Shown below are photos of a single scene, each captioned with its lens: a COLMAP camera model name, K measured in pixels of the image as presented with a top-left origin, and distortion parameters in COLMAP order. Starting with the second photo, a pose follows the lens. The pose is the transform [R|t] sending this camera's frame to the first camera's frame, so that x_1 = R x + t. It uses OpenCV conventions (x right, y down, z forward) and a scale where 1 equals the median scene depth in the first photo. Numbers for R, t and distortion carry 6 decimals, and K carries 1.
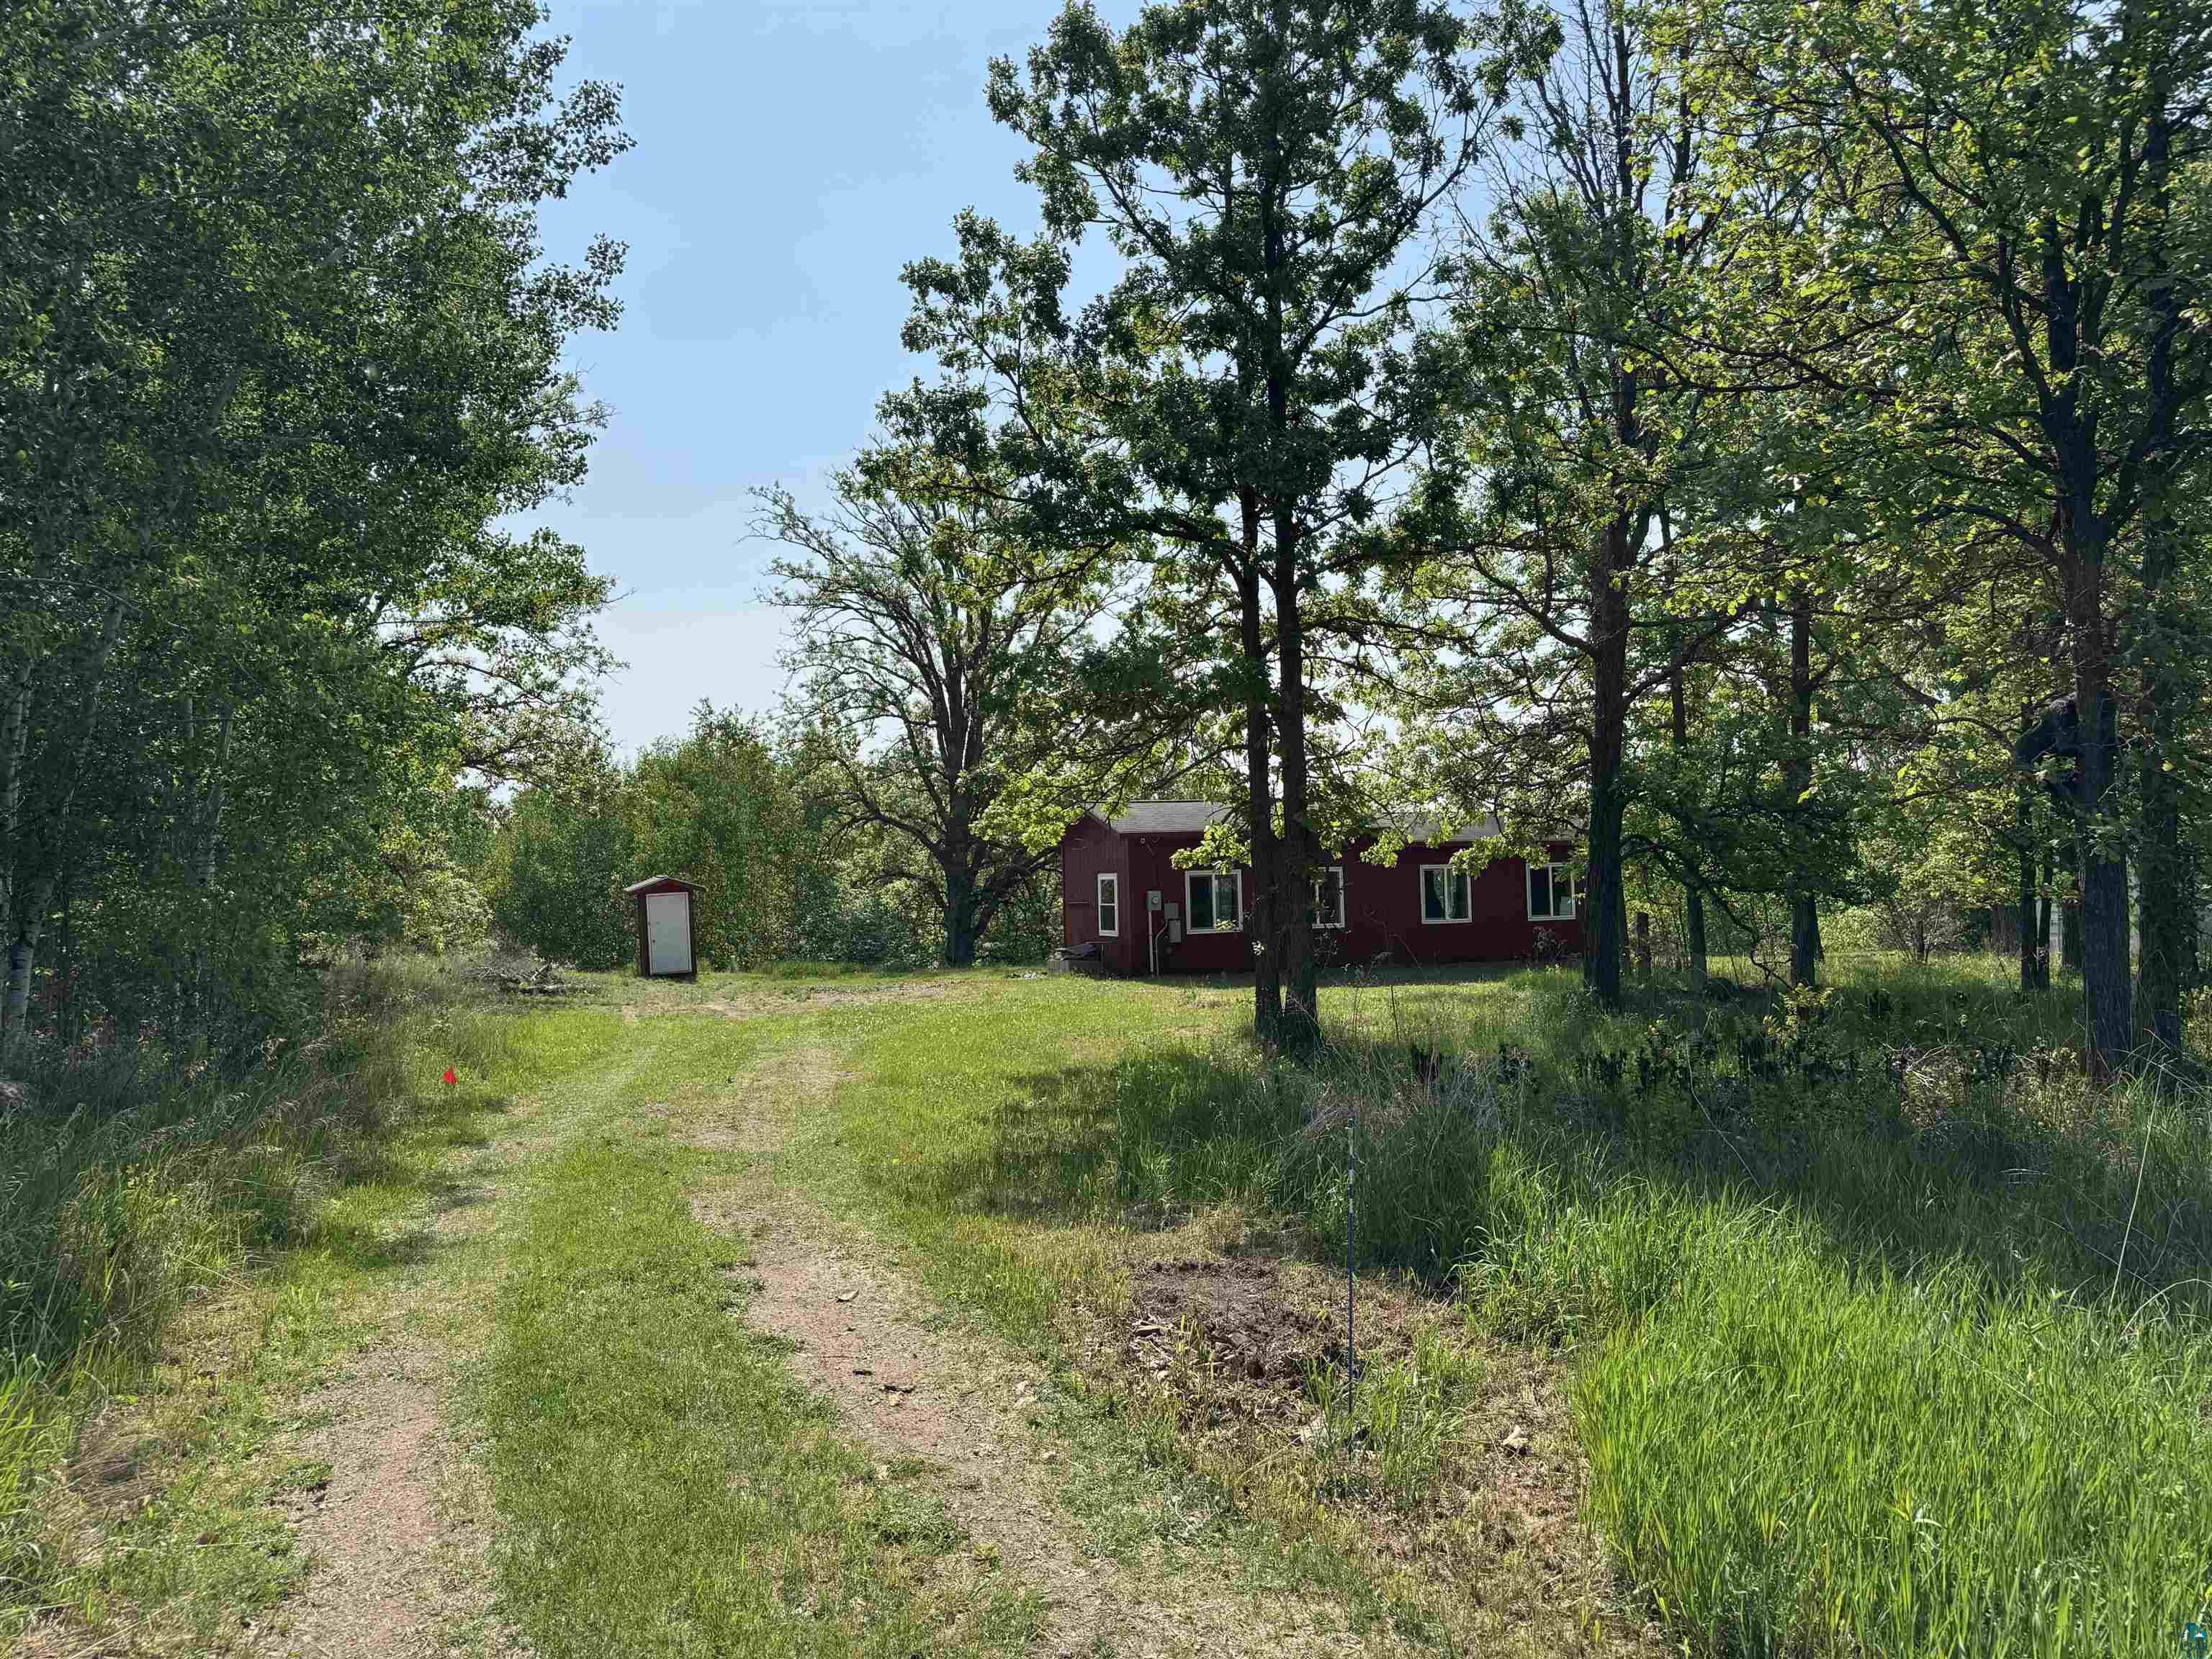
lens RADIAL K [[1644.2, 0, 1219.4], [0, 1644.2, 841.3], [0, 0, 1]] dist [0.071339, -0.003599]
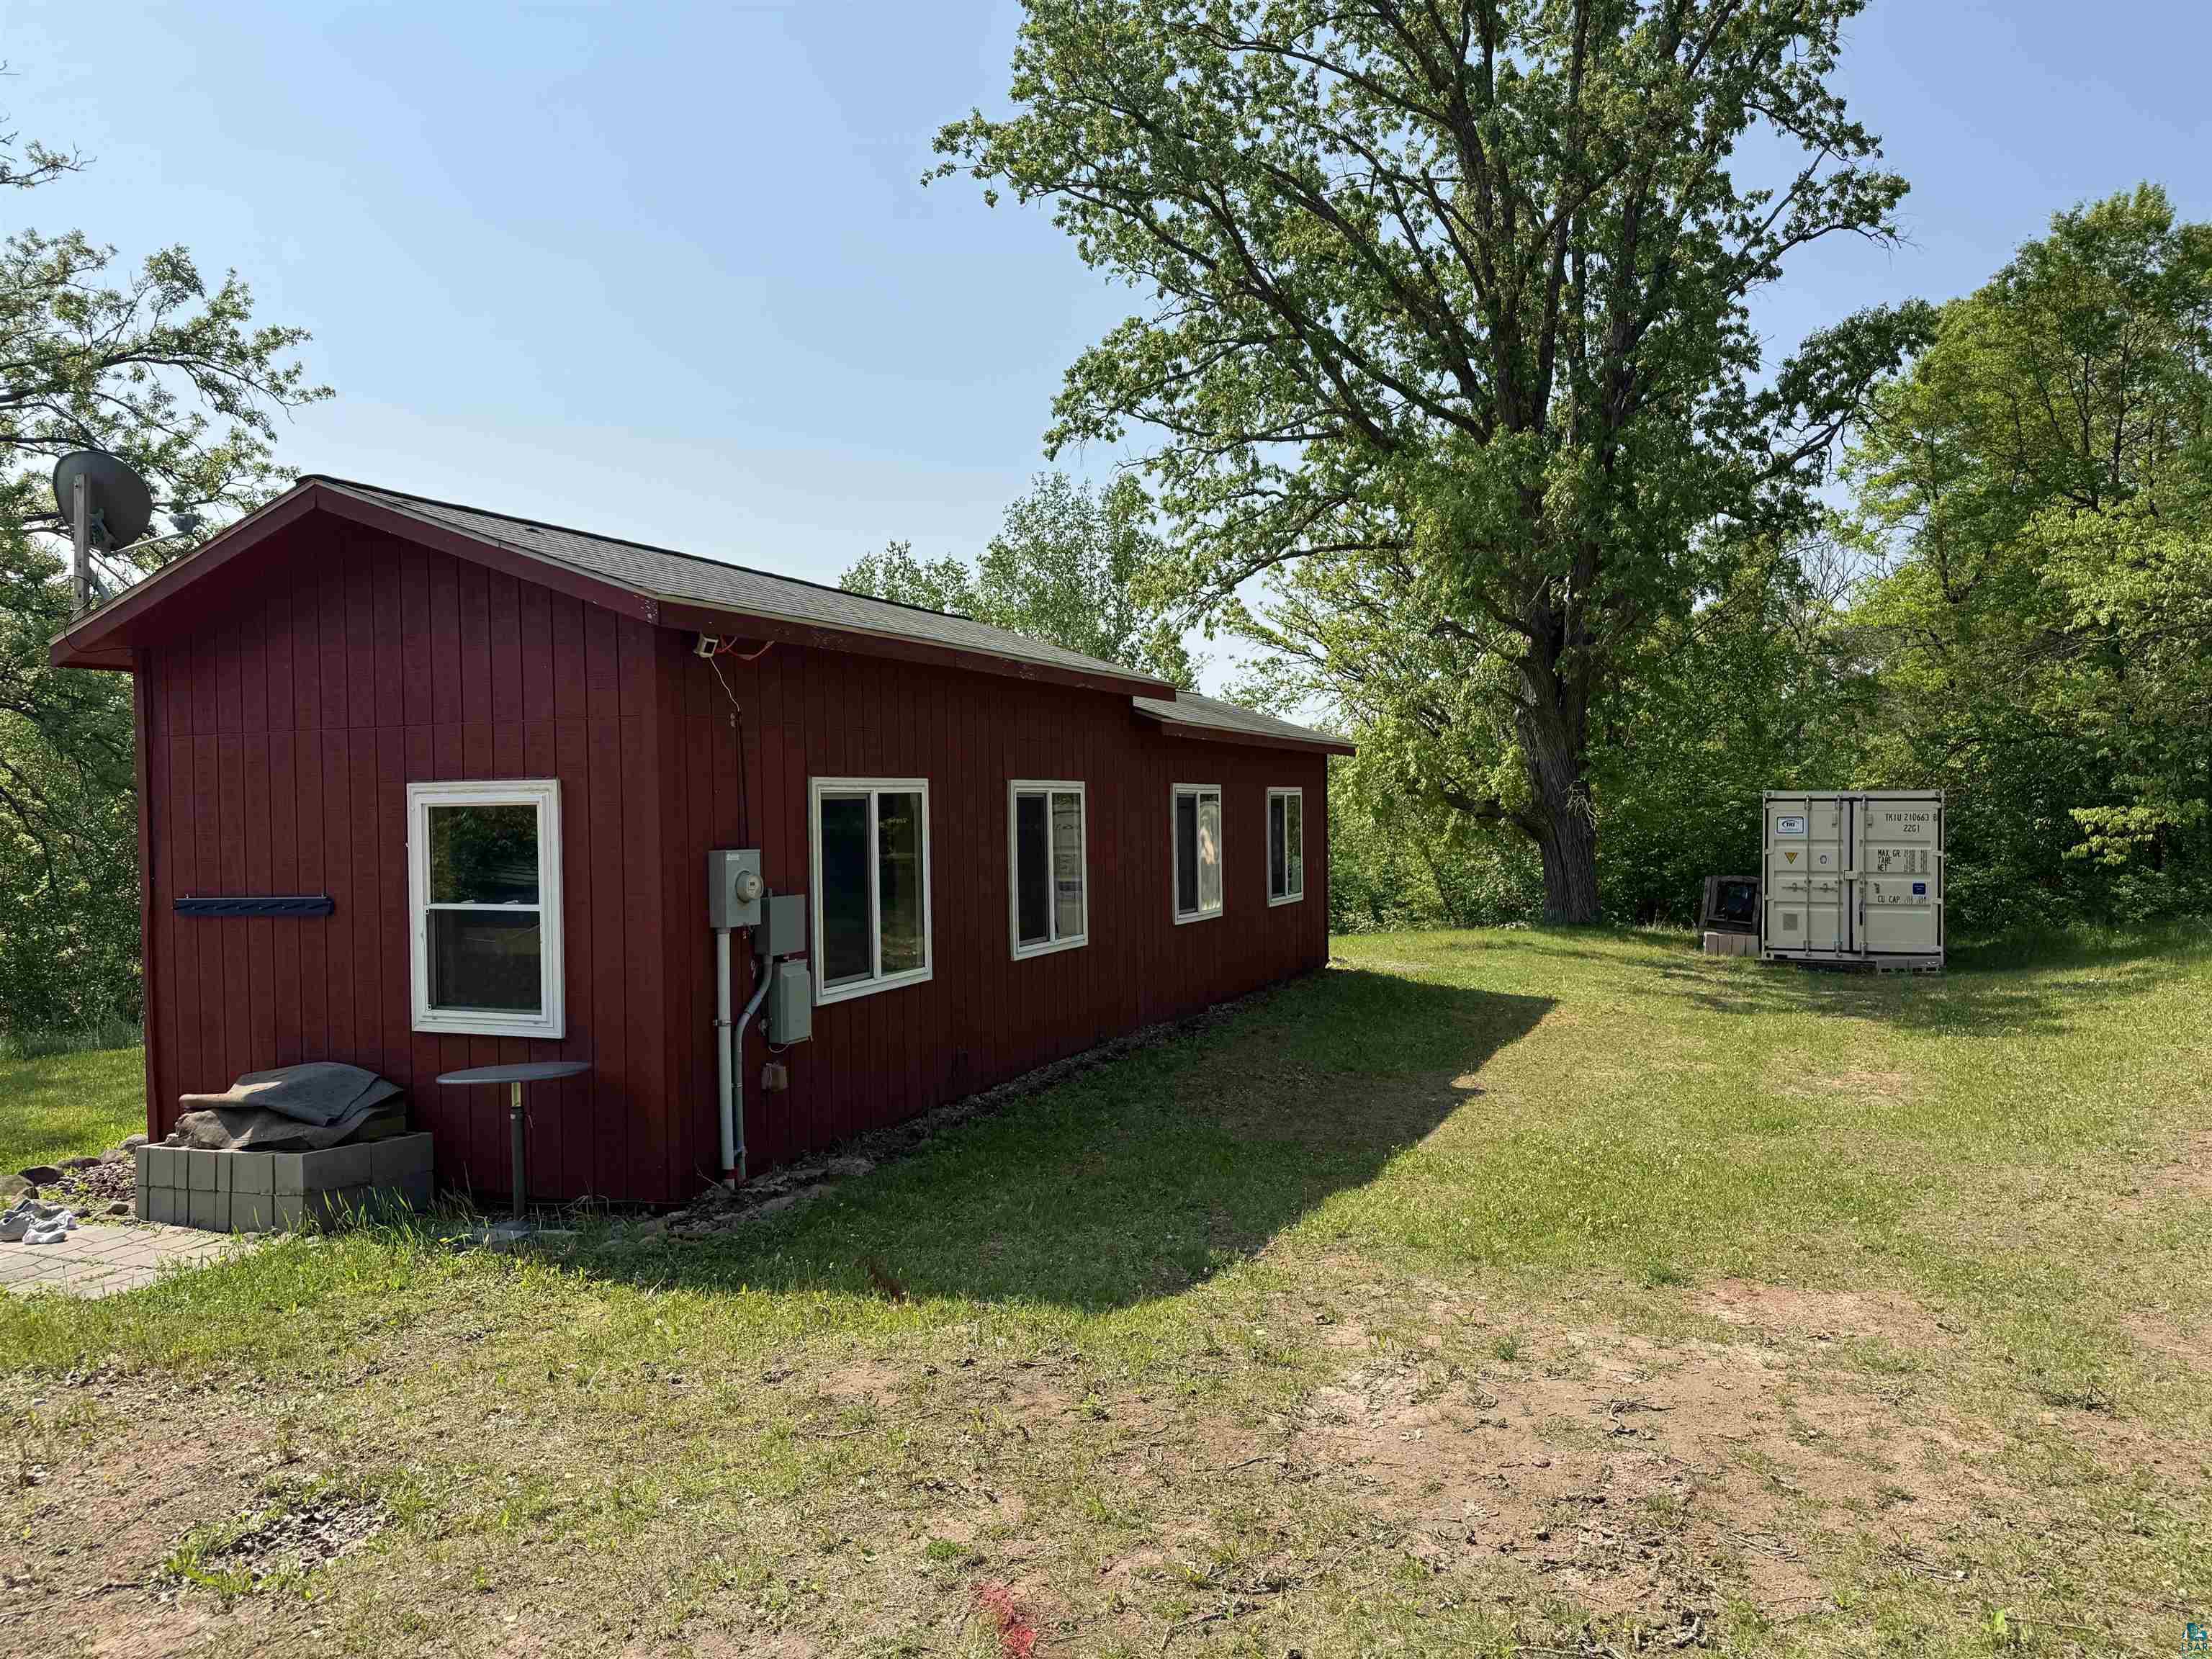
lens RADIAL K [[1533.8, 0, 1106.0], [0, 1533.8, 829.5], [0, 0, 1]] dist [0.068614, -0.073893]
pose [[0.749754, 0.002715, 0.661711, -0.122697], [-0.013402, 0.999849, 0.011082, 0.018893], [-0.661581, -0.017177, 0.749677, 0.622141]]
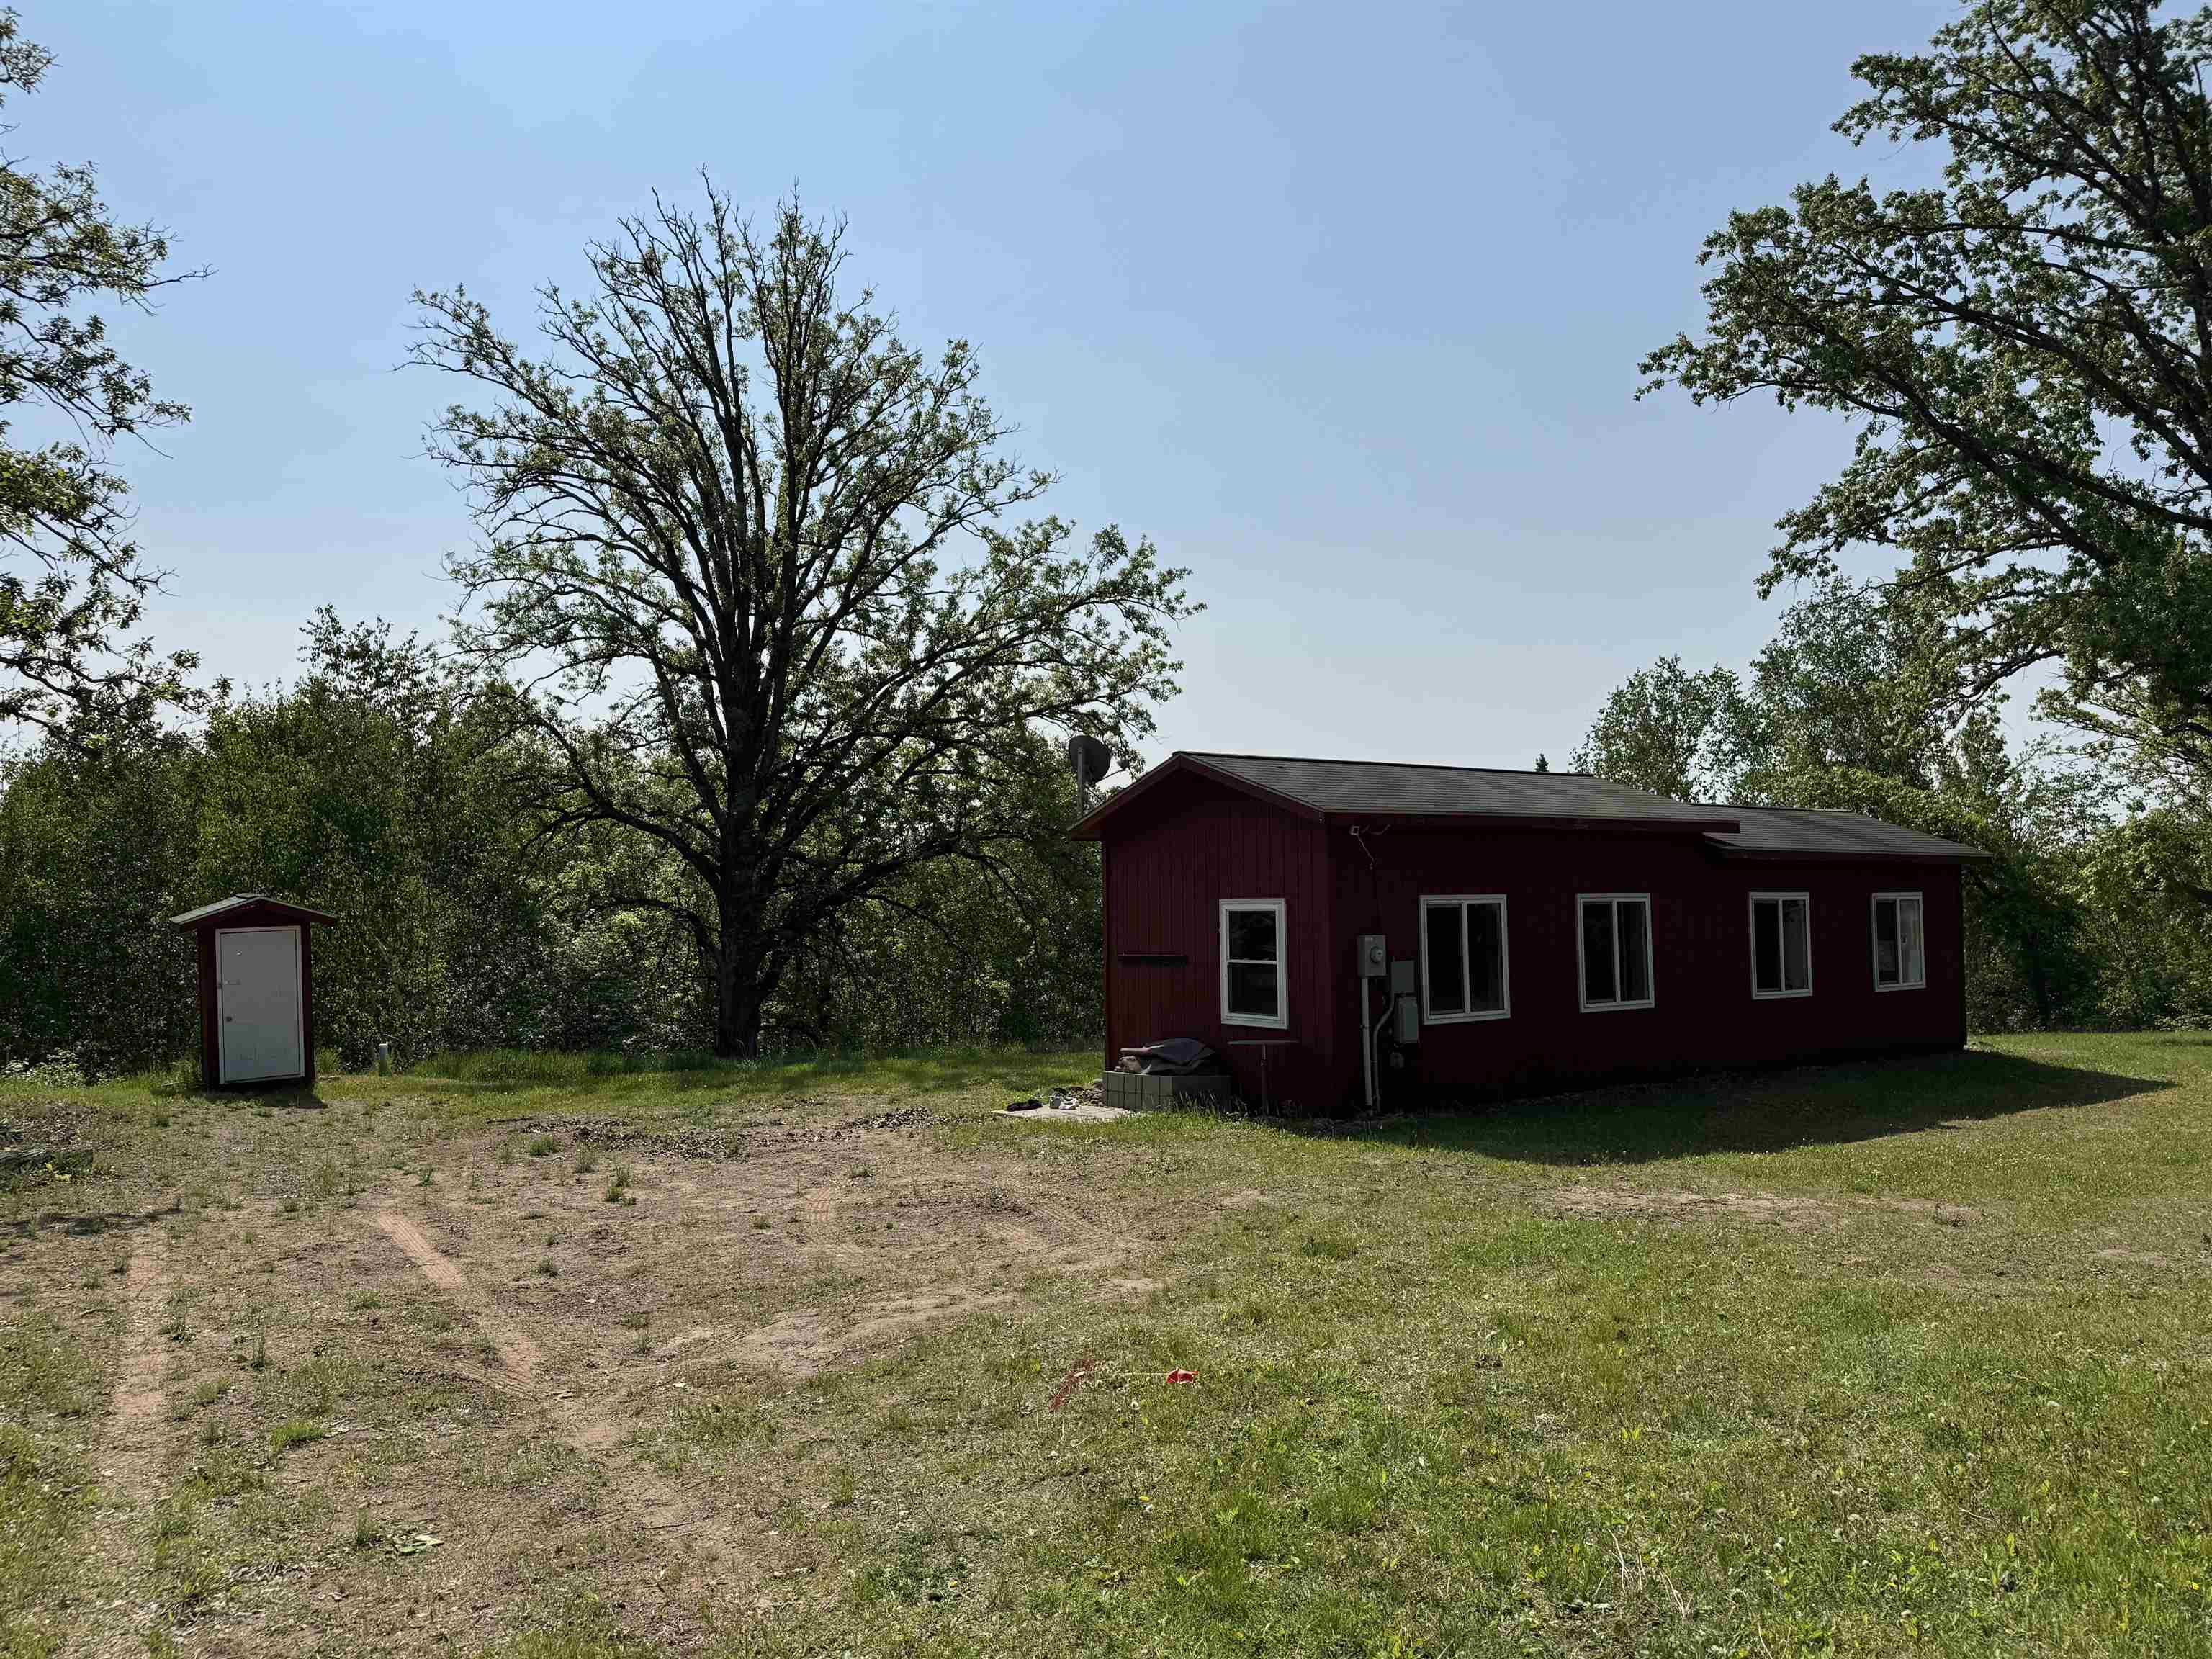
lens RADIAL K [[1533.8, 0, 1106.0], [0, 1533.8, 829.5], [0, 0, 1]] dist [0.068614, -0.073893]
pose [[0.981713, 0.023240, 0.188945, -0.160400], [-0.016565, 0.999184, -0.036832, 0.013674], [-0.189647, 0.033029, 0.981297, 0.454370]]
